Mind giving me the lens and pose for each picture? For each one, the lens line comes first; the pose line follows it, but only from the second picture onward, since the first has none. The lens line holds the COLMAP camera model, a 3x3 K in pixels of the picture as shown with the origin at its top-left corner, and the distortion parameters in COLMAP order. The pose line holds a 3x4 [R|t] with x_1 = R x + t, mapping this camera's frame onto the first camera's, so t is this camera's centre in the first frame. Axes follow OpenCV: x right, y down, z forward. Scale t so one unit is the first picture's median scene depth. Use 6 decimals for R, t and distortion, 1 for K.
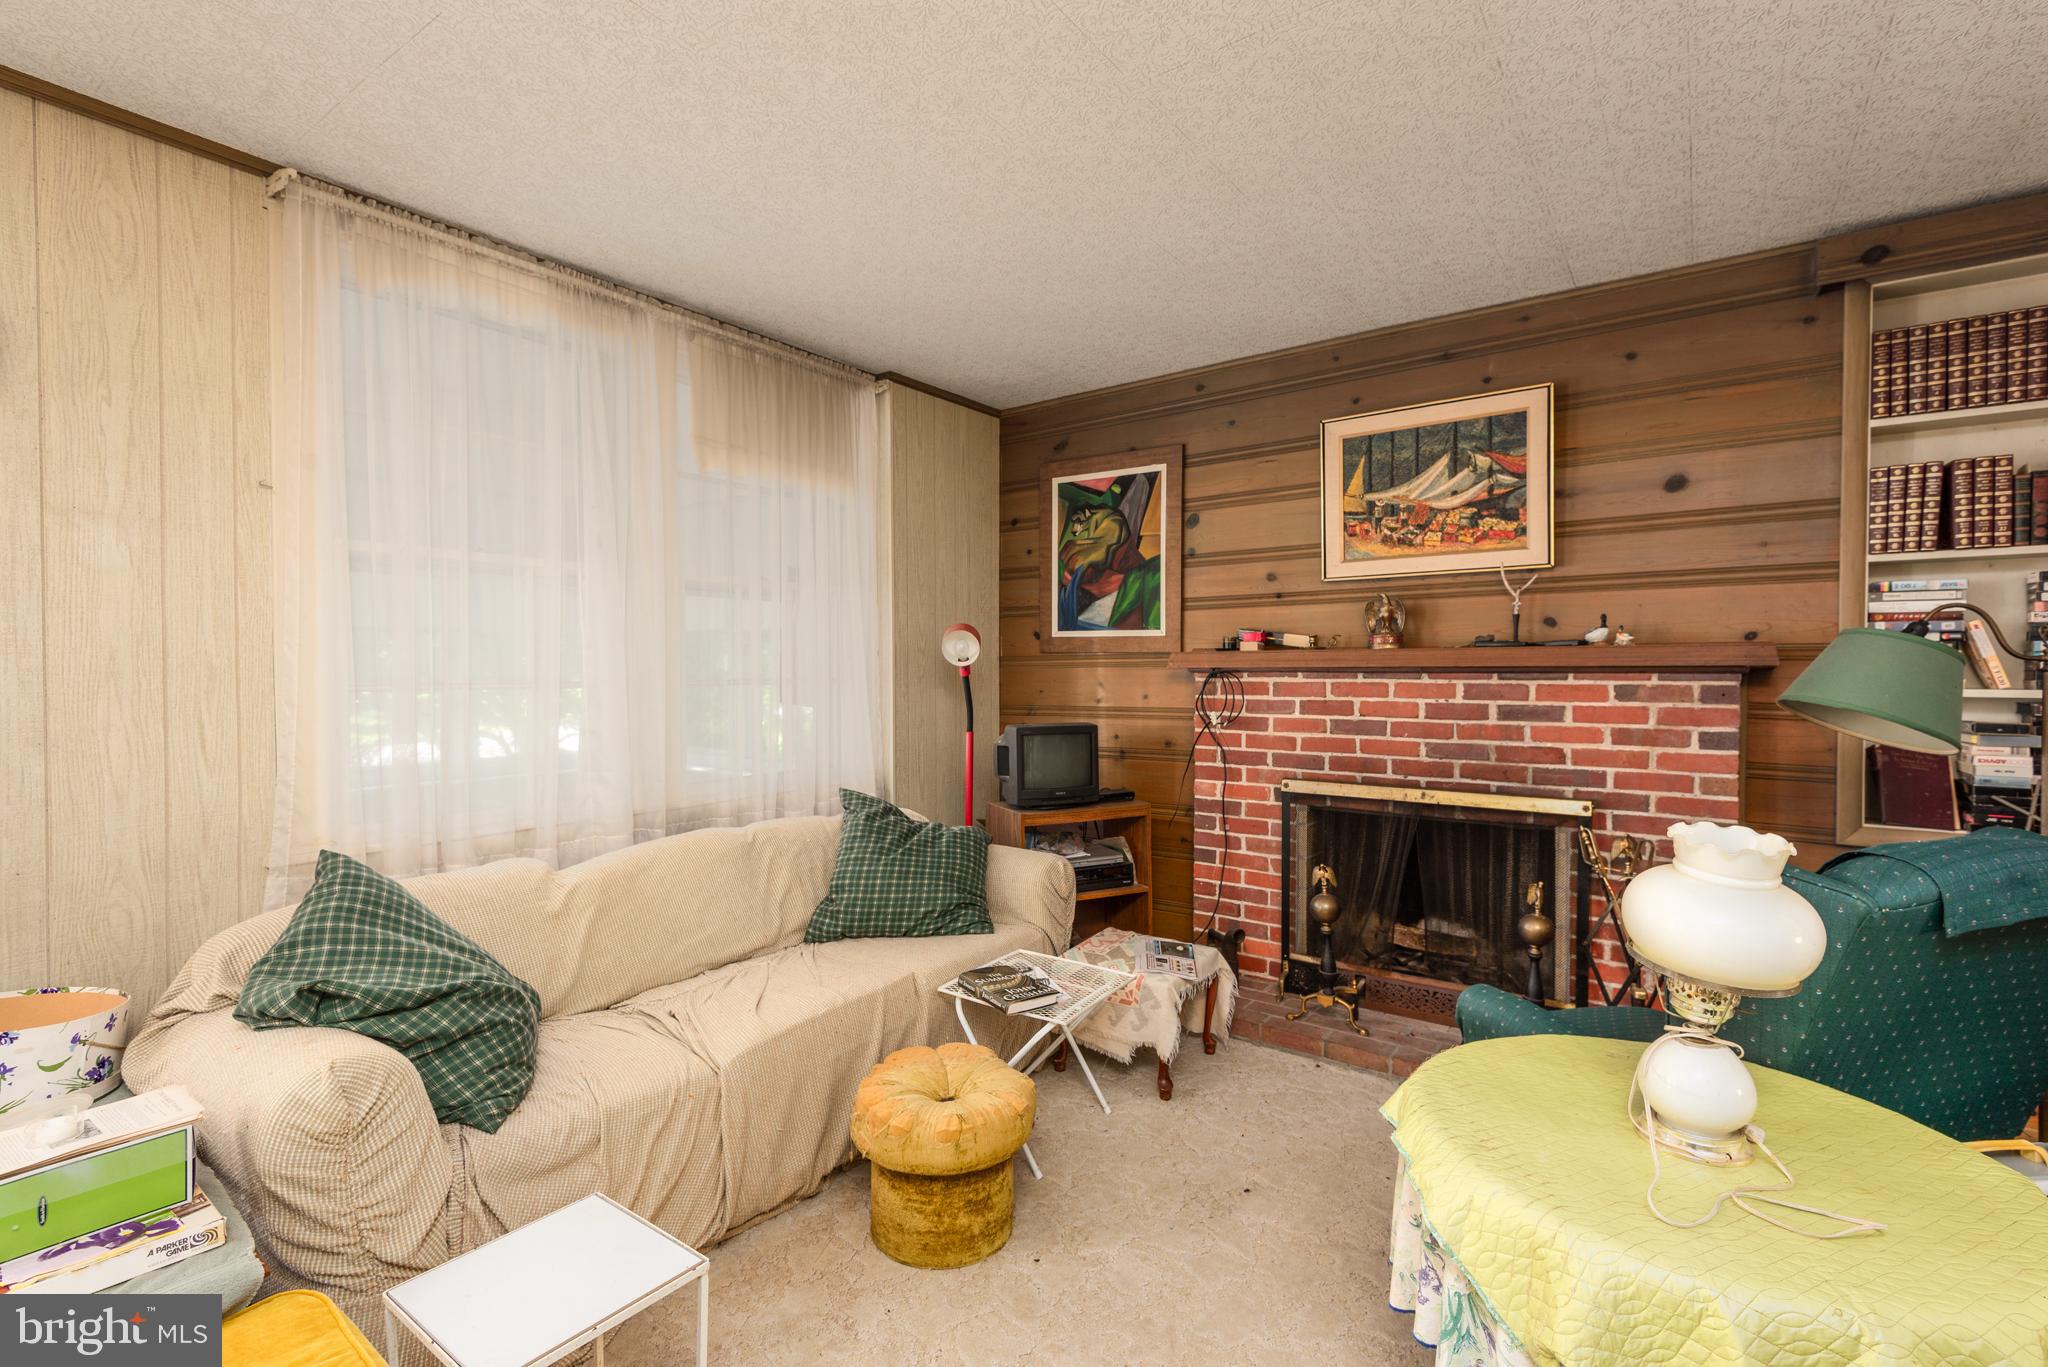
lens RADIAL K [[935.0, 0, 1024.0], [0, 935.0, 683.5], [0, 0, 1]] dist [0.003026, -0.000873]
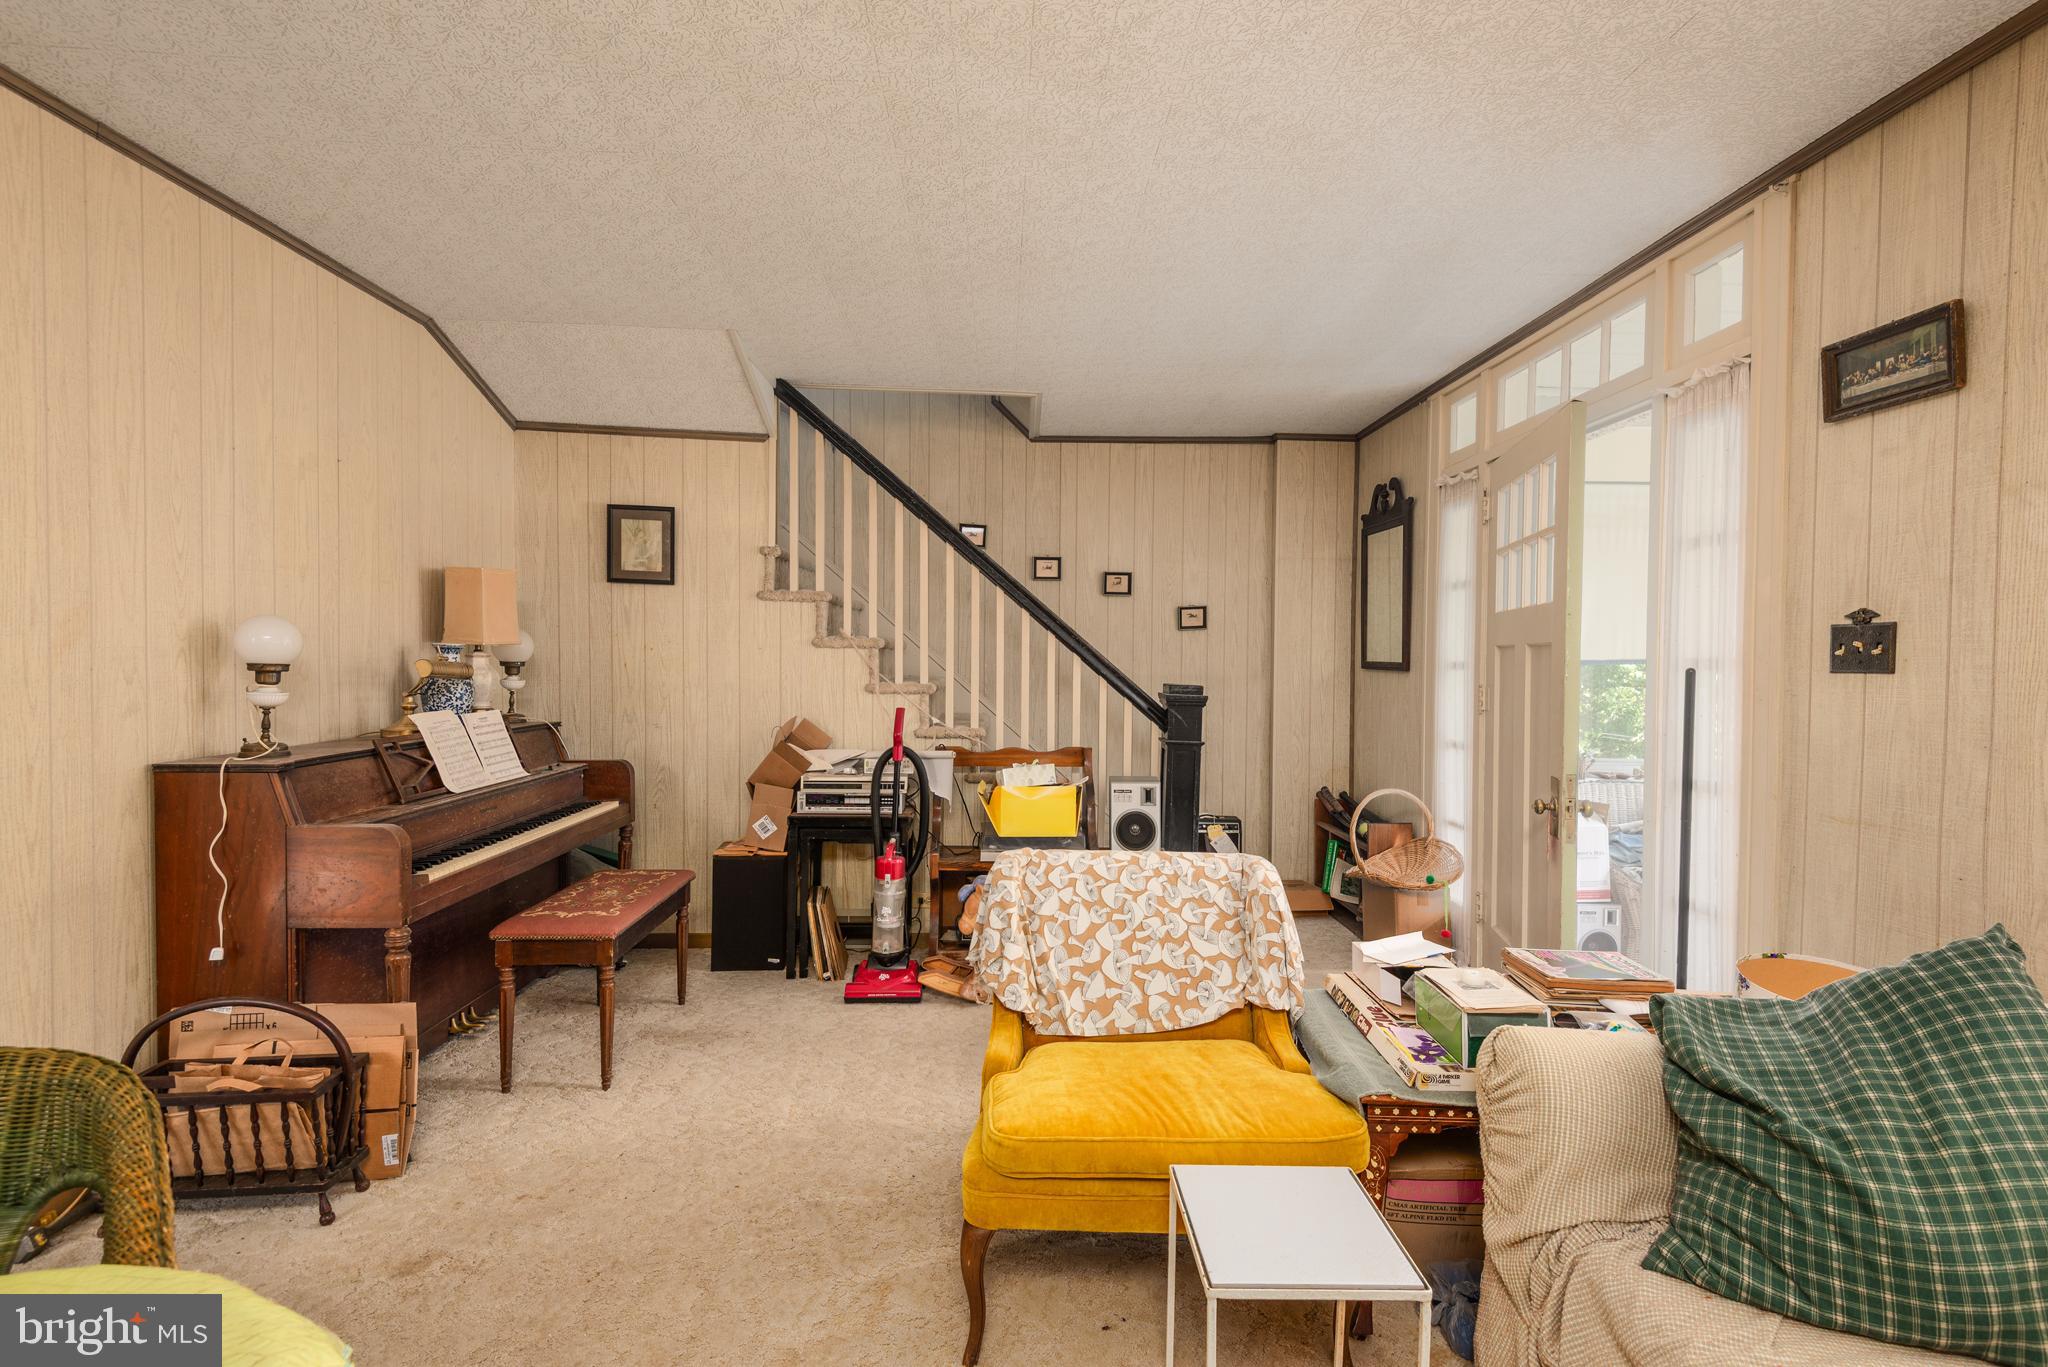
lens RADIAL K [[935.0, 0, 1024.0], [0, 935.0, 683.5], [0, 0, 1]] dist [0.003026, -0.000873]
pose [[-0.795464, 0.010540, -0.605910, 0.271716], [-0.017203, 0.999053, 0.039964, -0.019037], [0.605757, 0.042213, -0.794529, 1.161845]]
